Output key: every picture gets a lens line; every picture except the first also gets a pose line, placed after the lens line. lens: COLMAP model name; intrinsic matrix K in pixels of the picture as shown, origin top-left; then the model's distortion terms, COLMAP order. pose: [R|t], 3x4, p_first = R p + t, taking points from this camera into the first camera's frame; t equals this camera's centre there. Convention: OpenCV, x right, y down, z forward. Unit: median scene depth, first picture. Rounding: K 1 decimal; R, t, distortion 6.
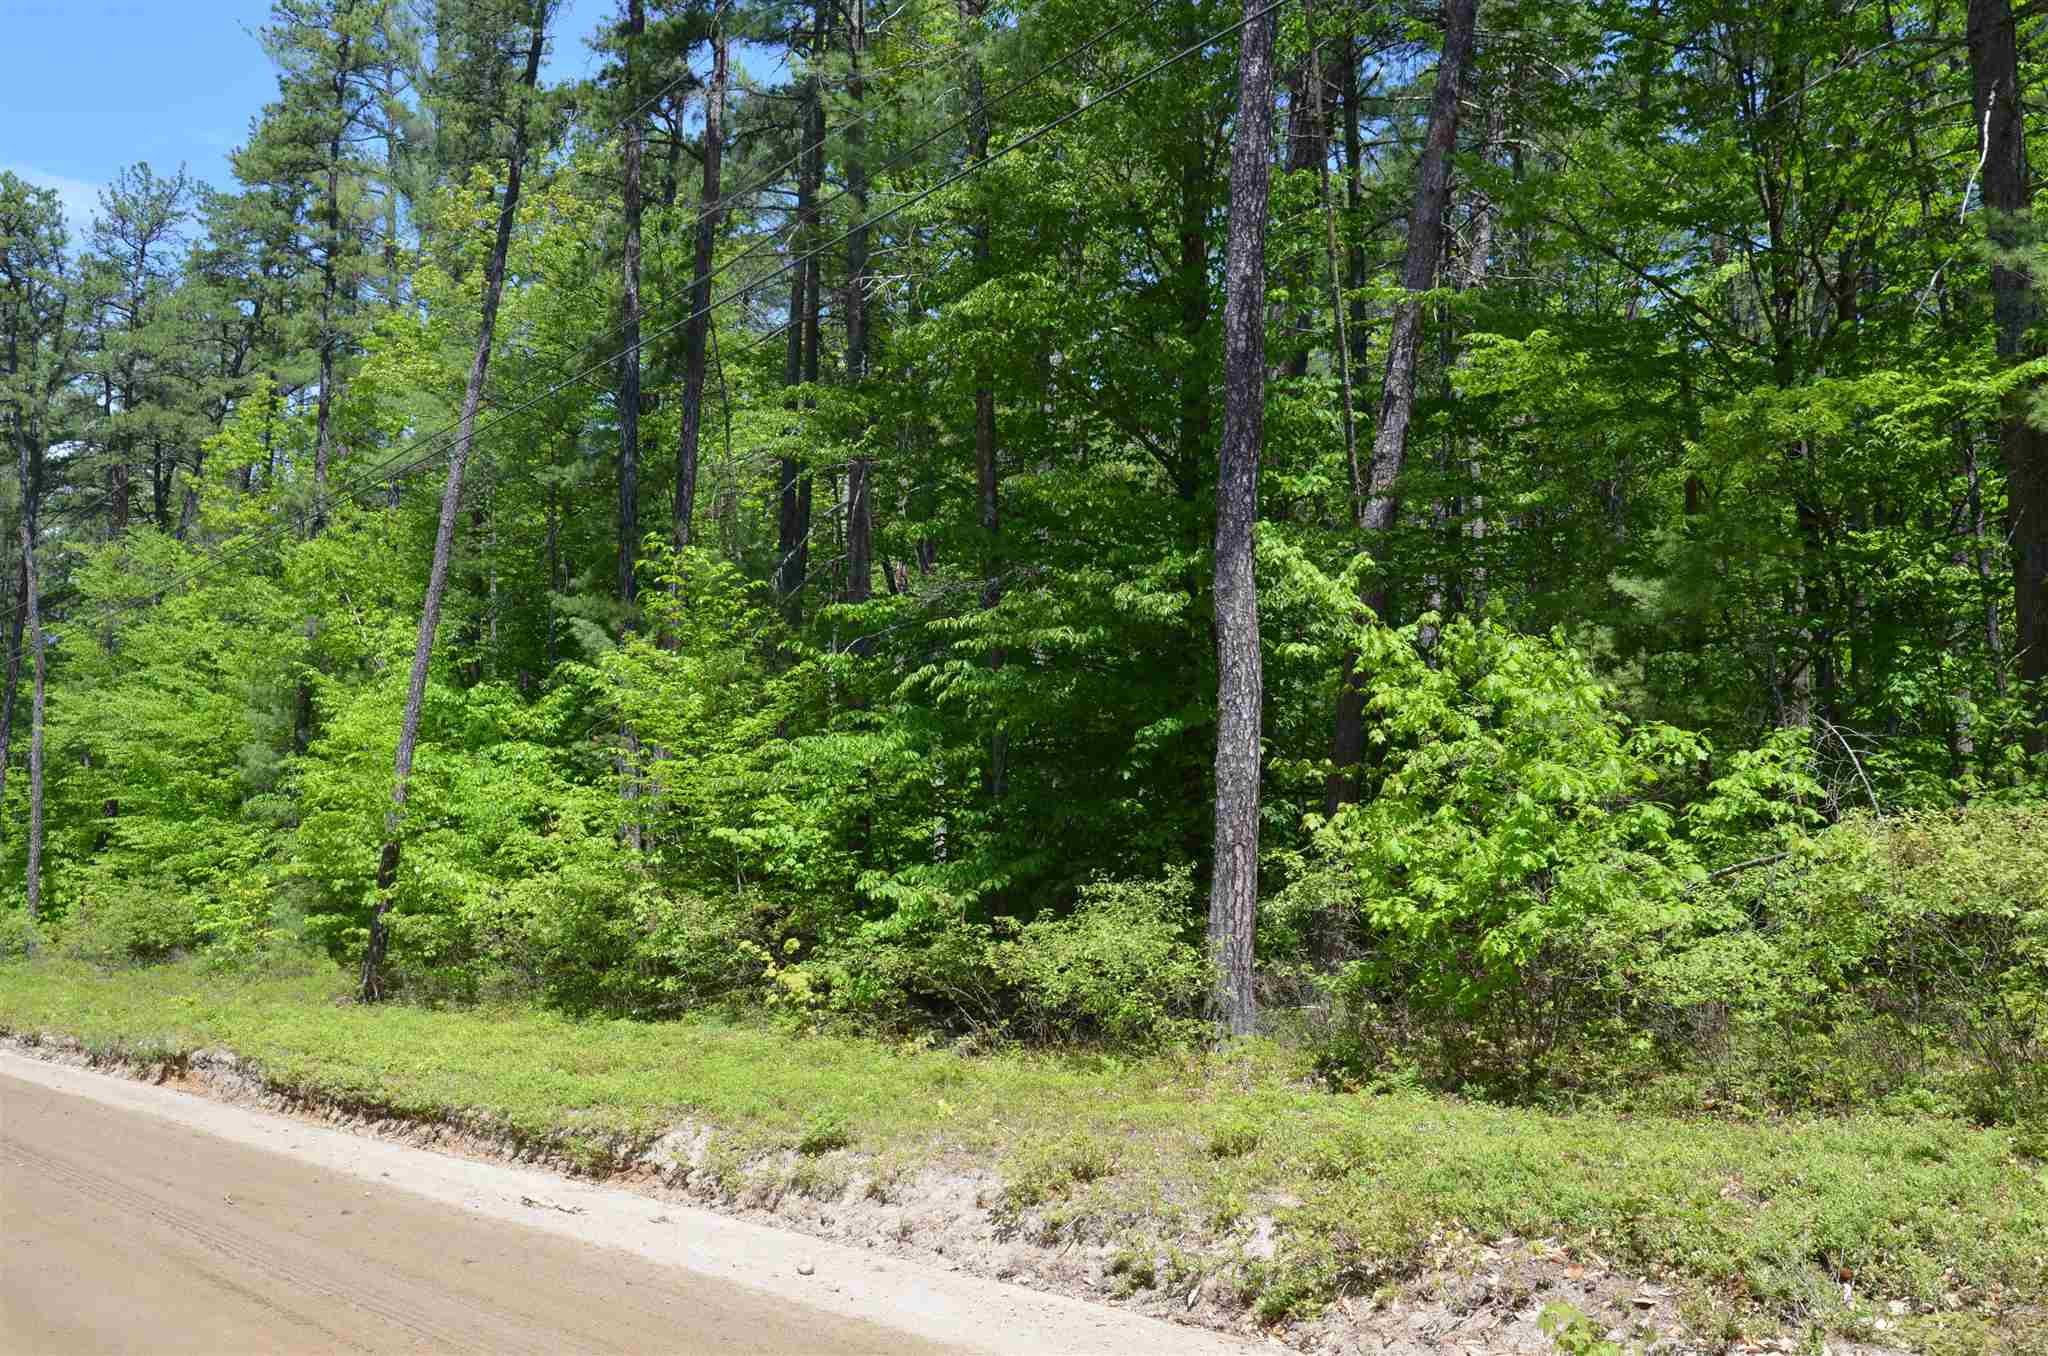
lens RADIAL K [[1793.1, 0, 1036.7], [0, 1793.1, 679.1], [0, 0, 1]] dist [-0.042448, 0.020826]
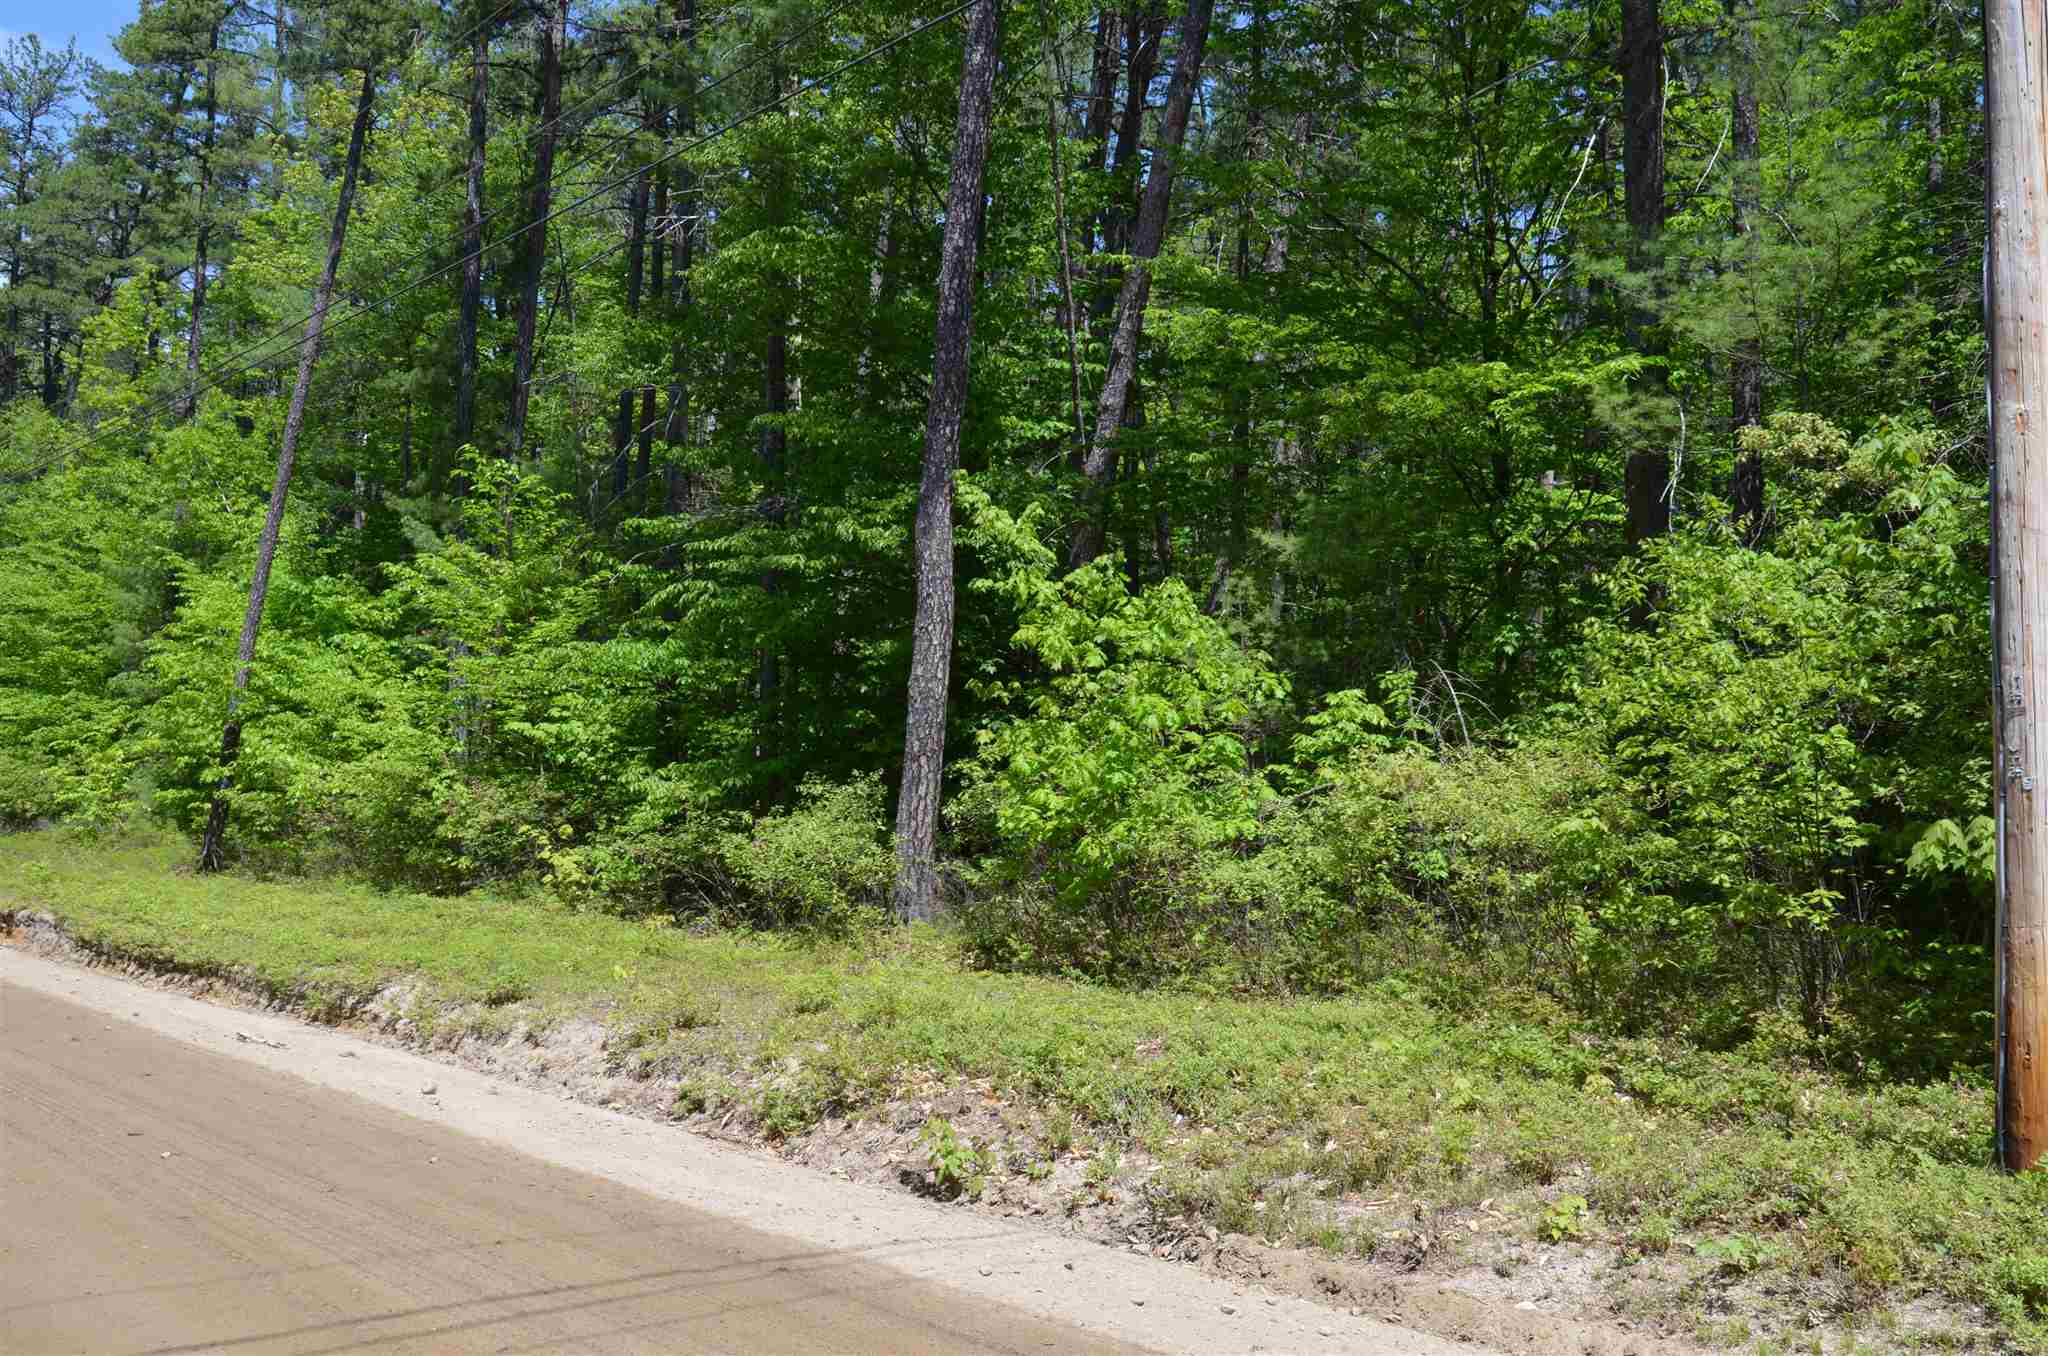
lens RADIAL K [[1793.1, 0, 1036.7], [0, 1793.1, 679.1], [0, 0, 1]] dist [-0.042448, 0.020826]
pose [[0.998622, 0.035915, 0.038260, 0.099329], [-0.037994, 0.997758, 0.055087, -0.014943], [-0.036196, -0.056465, 0.997748, -0.095317]]
